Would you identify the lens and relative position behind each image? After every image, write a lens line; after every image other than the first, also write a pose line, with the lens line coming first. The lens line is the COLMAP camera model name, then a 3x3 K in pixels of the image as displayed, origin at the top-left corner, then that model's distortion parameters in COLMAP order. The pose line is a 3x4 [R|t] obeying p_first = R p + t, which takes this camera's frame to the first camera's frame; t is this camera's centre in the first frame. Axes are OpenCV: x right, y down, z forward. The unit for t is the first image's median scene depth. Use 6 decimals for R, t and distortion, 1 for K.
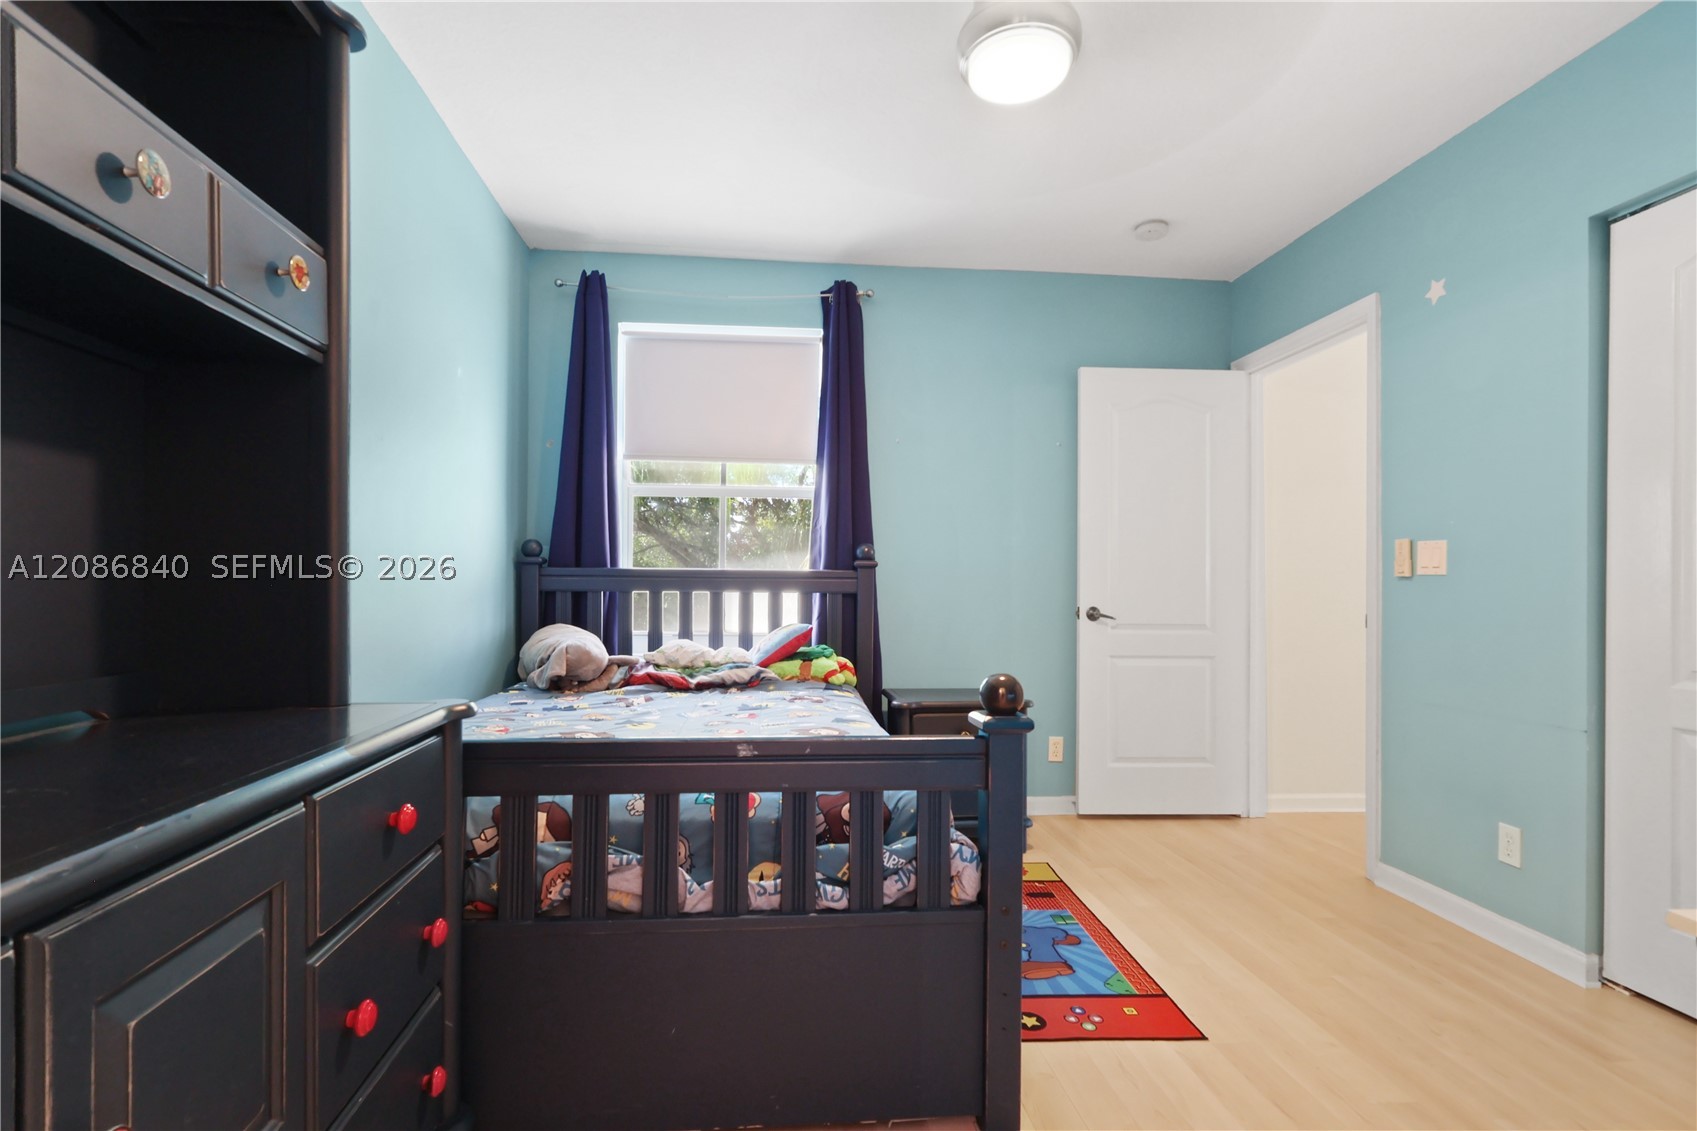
lens RADIAL K [[803.1, 0, 835.0], [0, 803.1, 591.8], [0, 0, 1]] dist [0.000195, 0.000226]
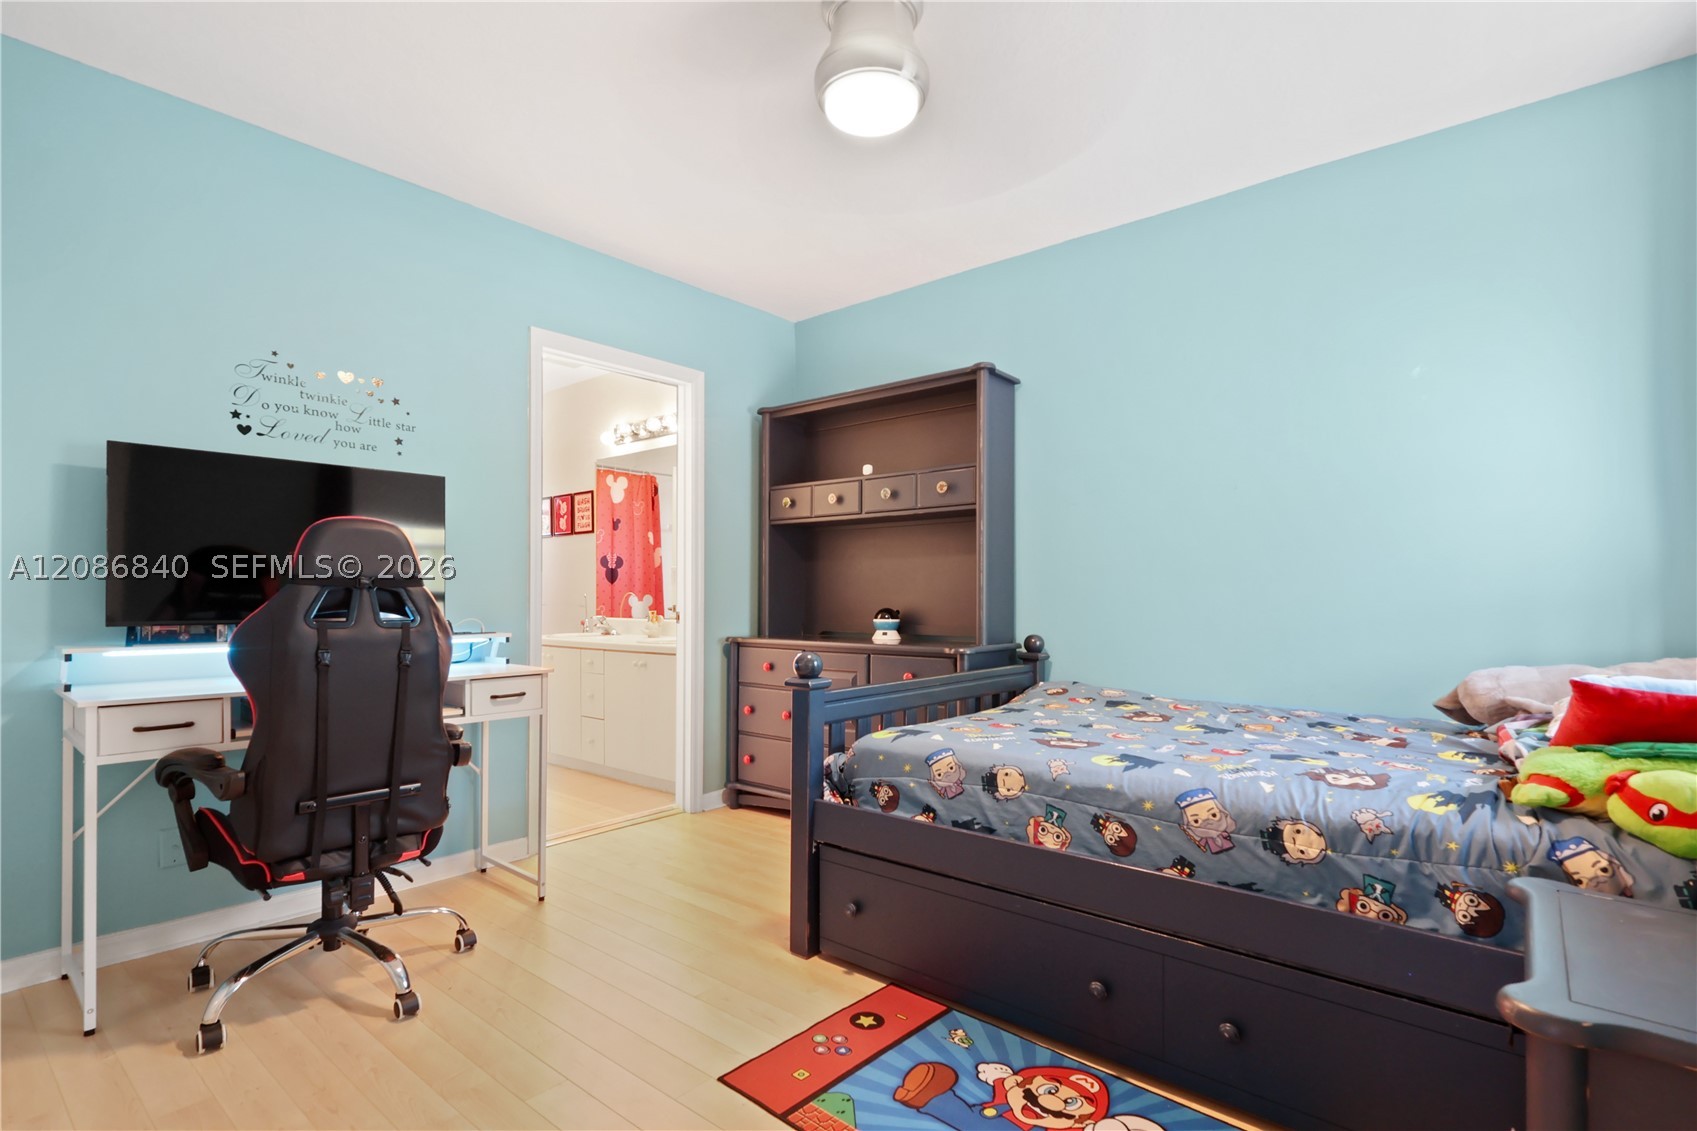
lens RADIAL K [[838.6, 0, 842.5], [0, 838.6, 589.6], [0, 0, 1]] dist [0.022031, 0.000266]
pose [[-0.716539, -0.010778, -0.697464, 0.648185], [-0.006250, 0.999940, -0.009032, -0.002286], [0.697519, -0.002113, -0.716563, 1.113544]]
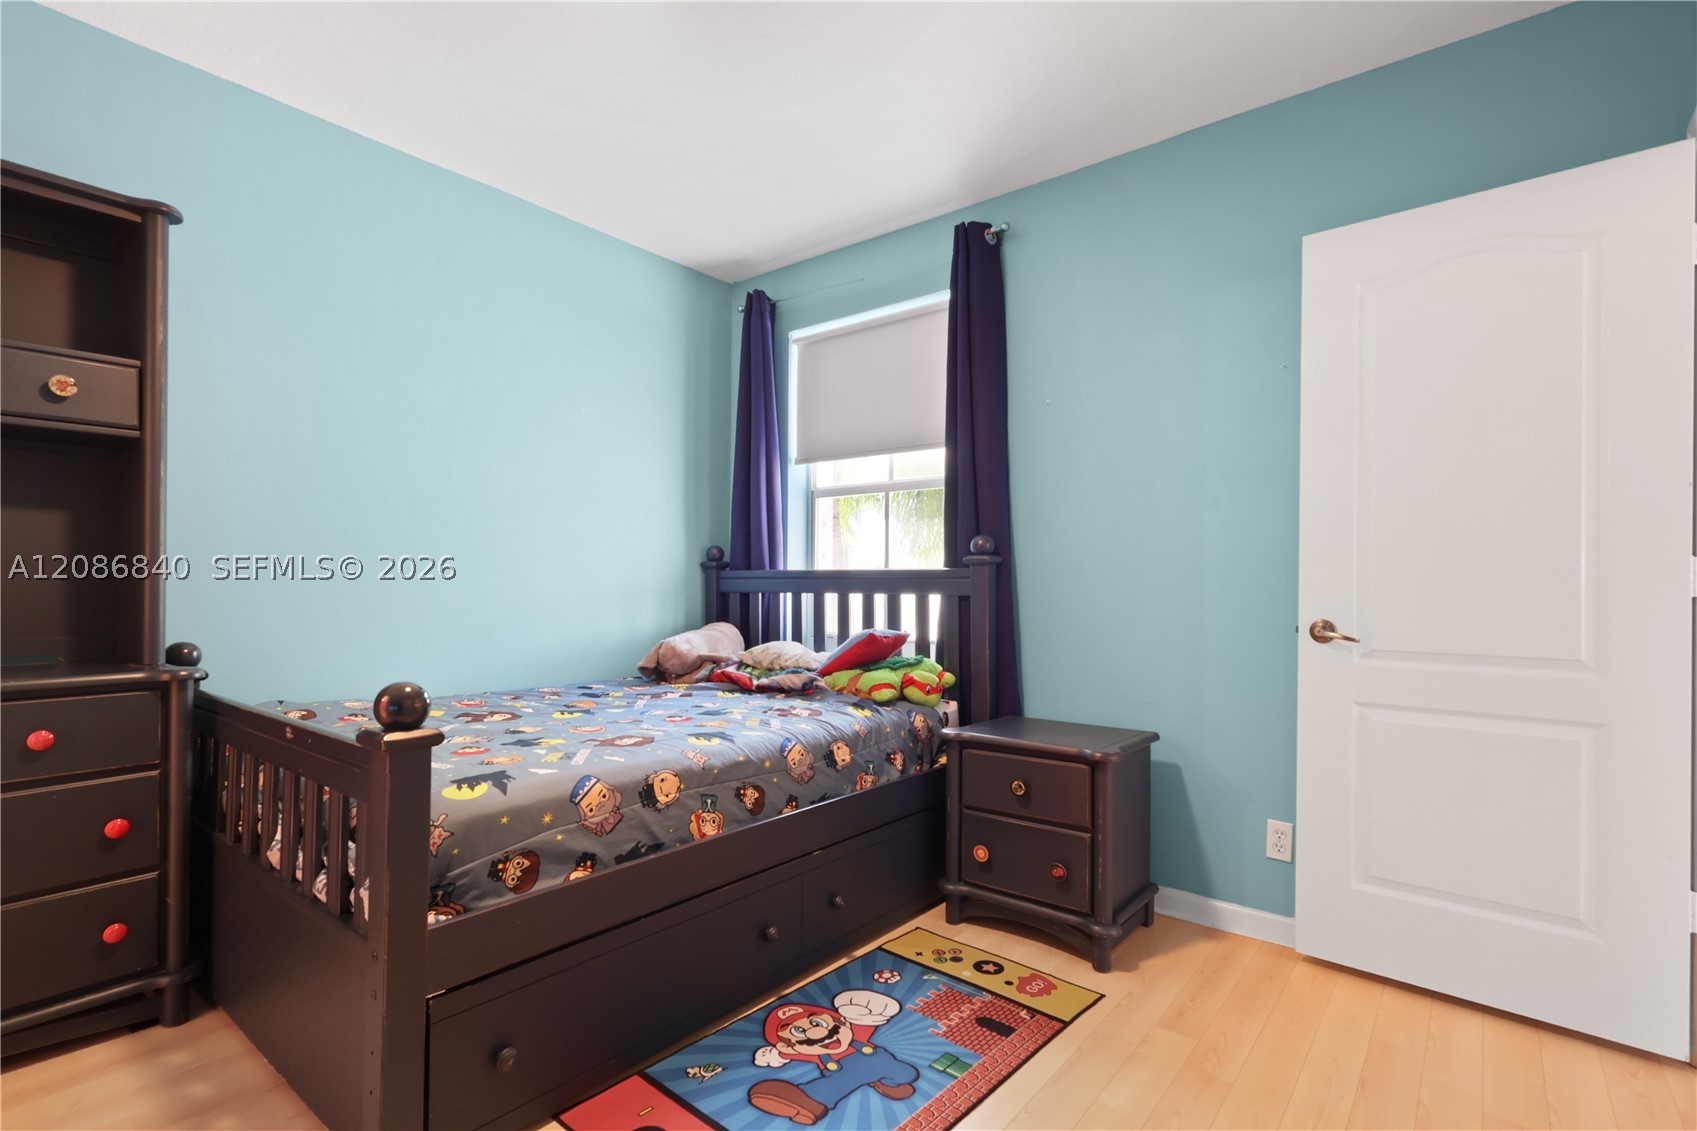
lens RADIAL K [[803.1, 0, 835.0], [0, 803.1, 591.8], [0, 0, 1]] dist [0.000195, 0.000226]
pose [[0.711726, 0.001495, -0.702455, 0.586096], [-0.005473, 0.999979, -0.003417, 0.001728], [0.702436, 0.006276, 0.711720, 0.363131]]
